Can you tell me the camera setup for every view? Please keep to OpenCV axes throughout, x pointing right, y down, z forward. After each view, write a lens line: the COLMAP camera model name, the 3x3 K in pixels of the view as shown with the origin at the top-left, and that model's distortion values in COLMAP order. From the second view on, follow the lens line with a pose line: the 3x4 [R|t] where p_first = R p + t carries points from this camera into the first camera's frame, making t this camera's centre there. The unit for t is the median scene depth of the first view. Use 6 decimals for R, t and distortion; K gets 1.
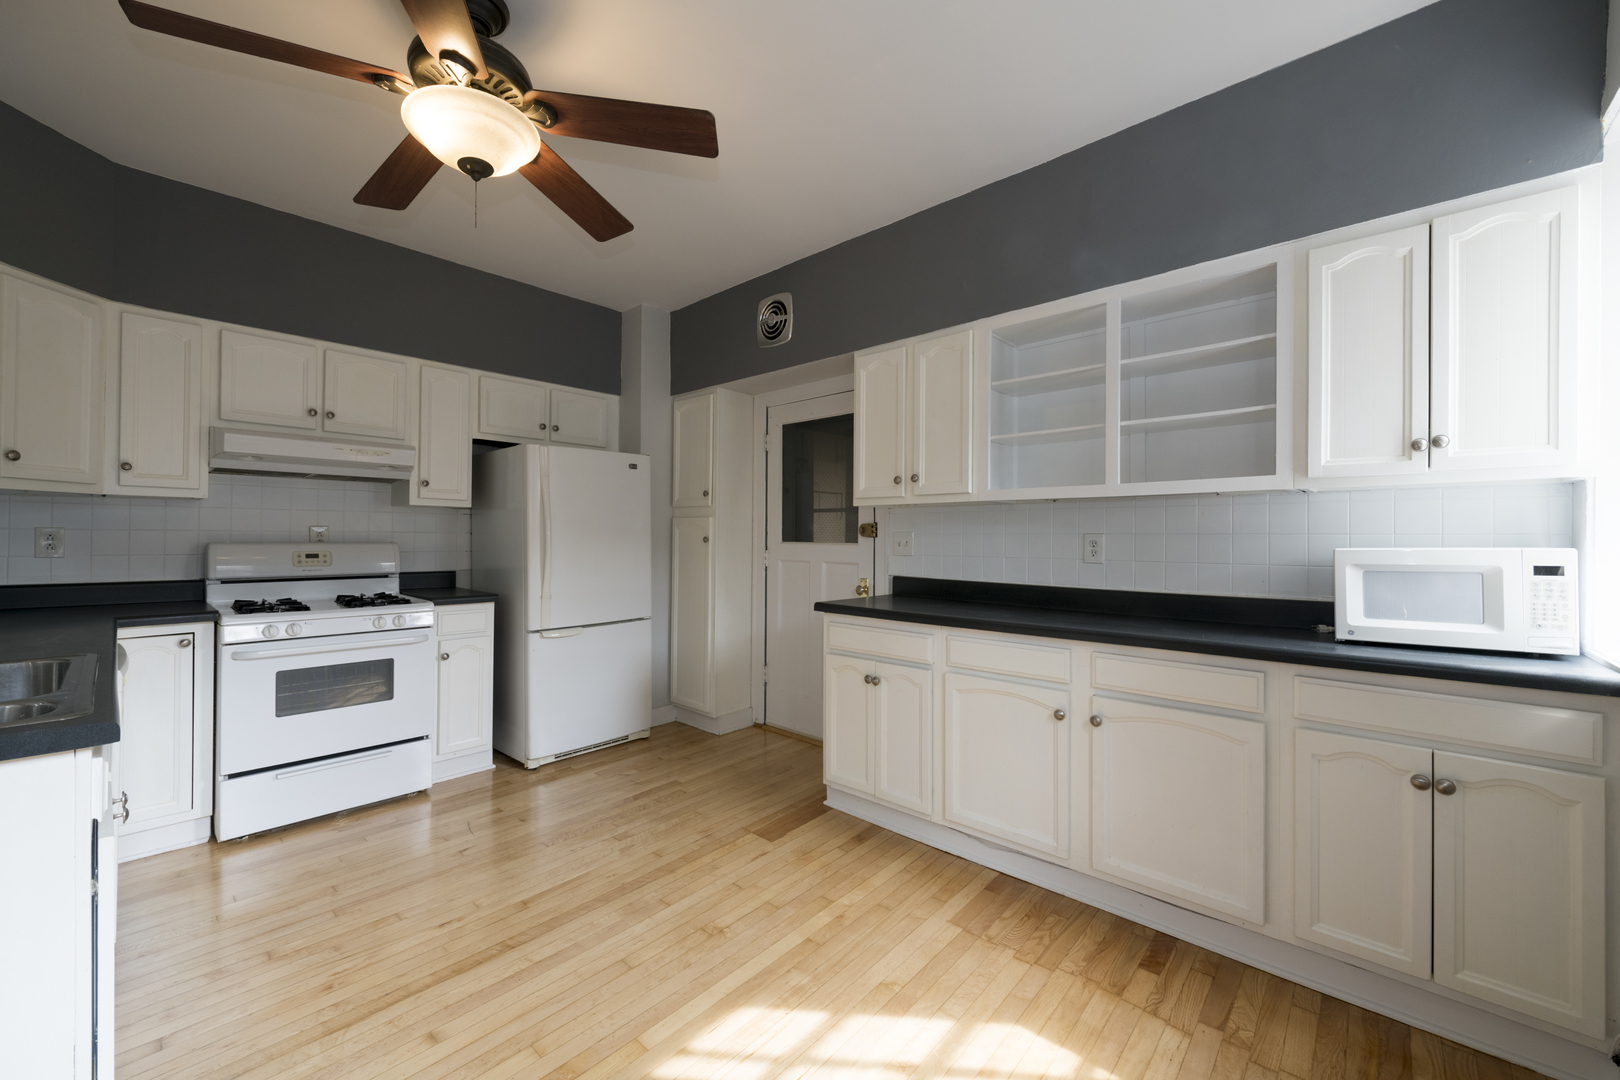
lens RADIAL K [[638.5, 0, 814.9], [0, 638.5, 540.2], [0, 0, 1]] dist [-0.000687, -0.000559]
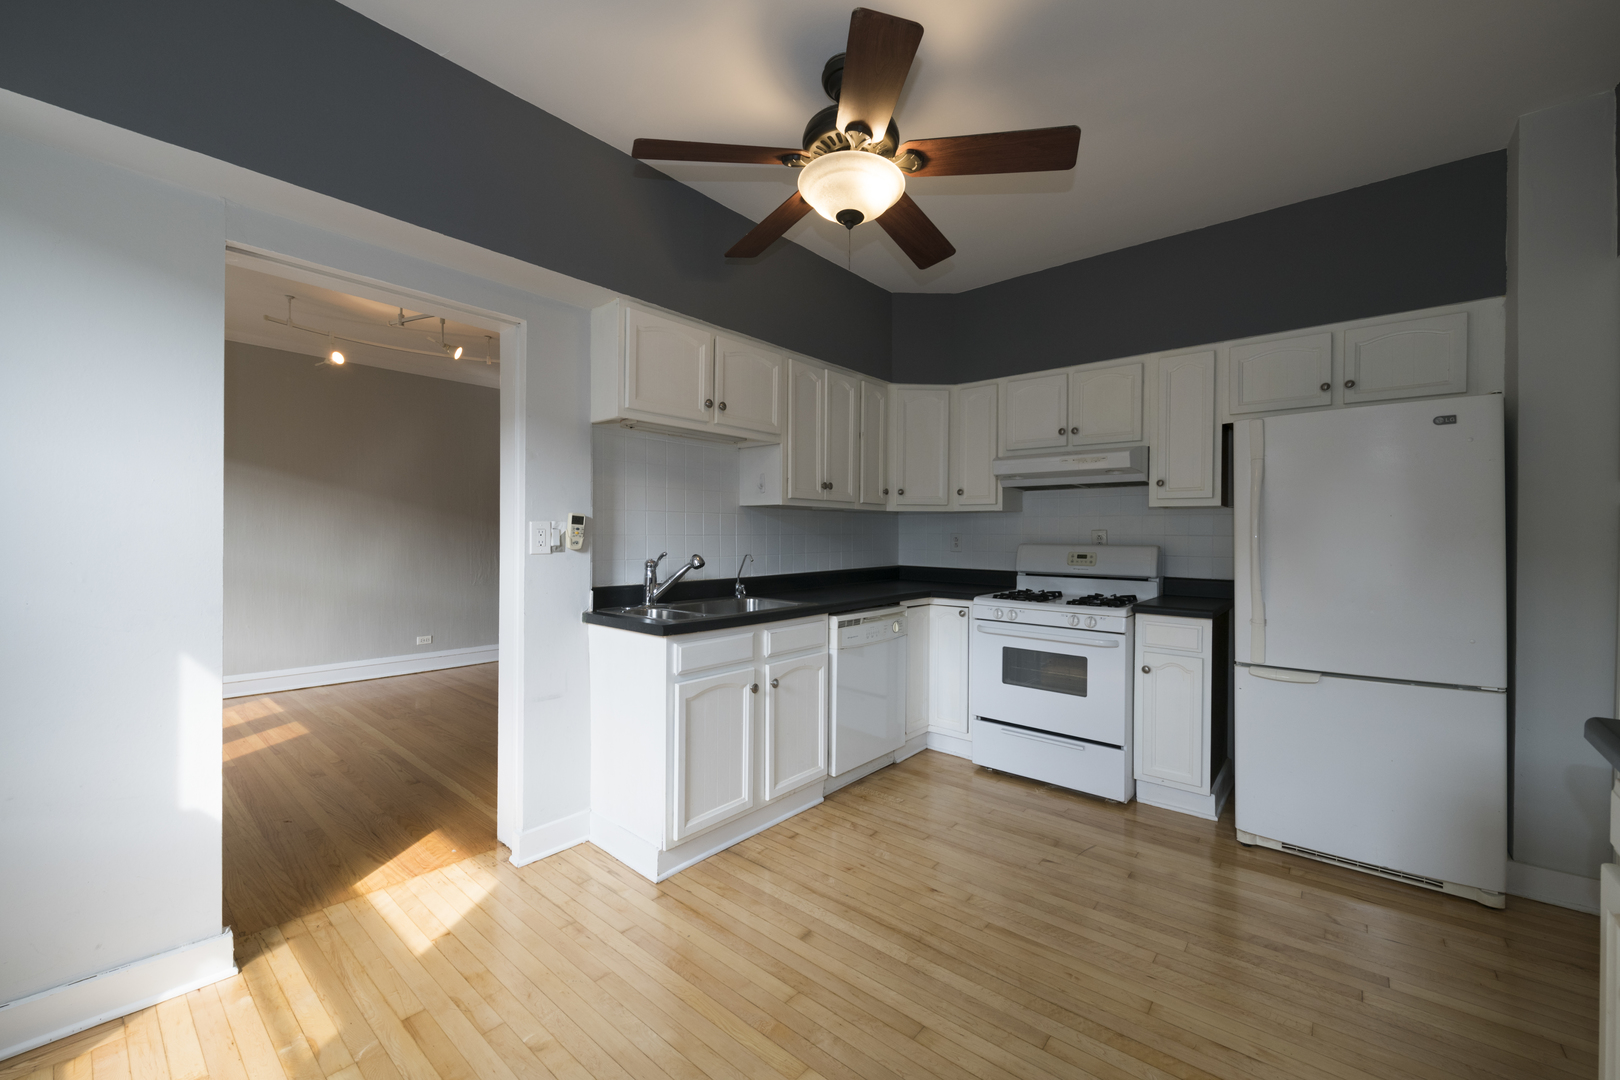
lens RADIAL K [[638.5, 0, 807.7], [0, 638.5, 537.2], [0, 0, 1]] dist [-0.000687, -0.000559]
pose [[0.022847, -0.002453, -0.999736, 0.348624], [-0.011634, 0.999929, -0.002719, -0.001057], [0.999671, 0.011693, 0.022817, 0.508108]]
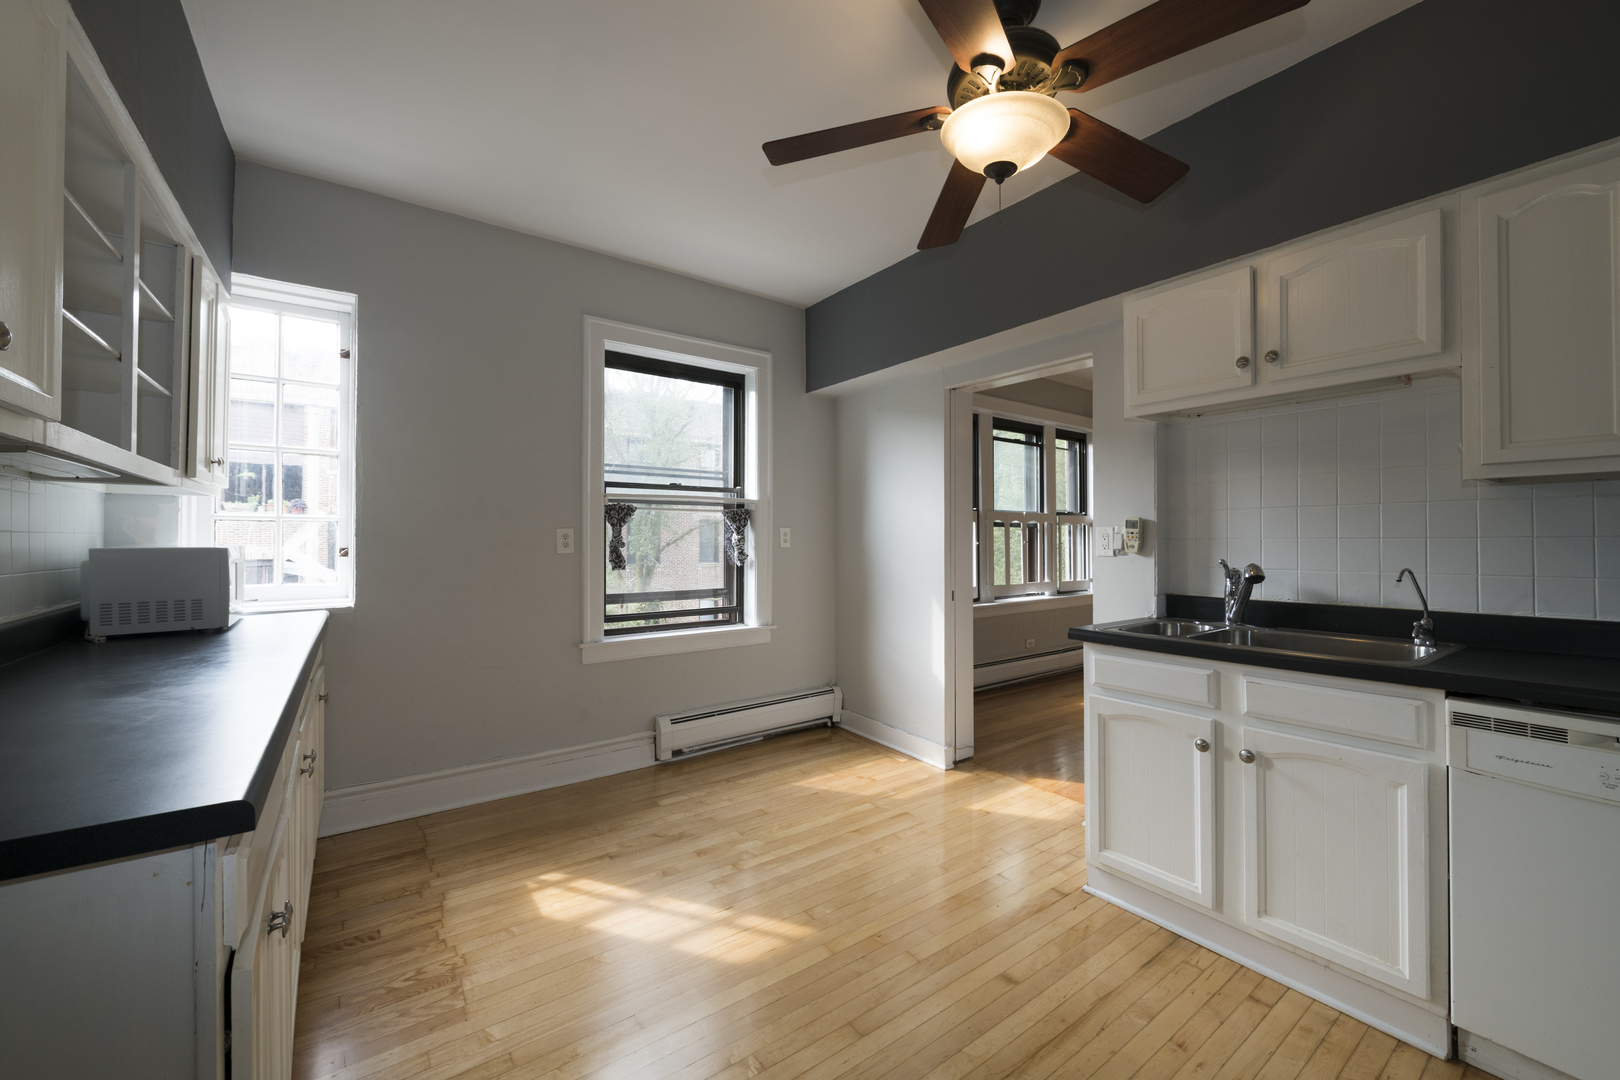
lens RADIAL K [[638.5, 0, 809.6], [0, 638.5, 529.6], [0, 0, 1]] dist [-0.000687, -0.000559]
pose [[-0.978057, 0.000687, 0.208335, -0.259680], [-0.000908, 0.999971, -0.007564, -0.008303], [-0.208334, -0.007587, -0.978028, 1.158823]]
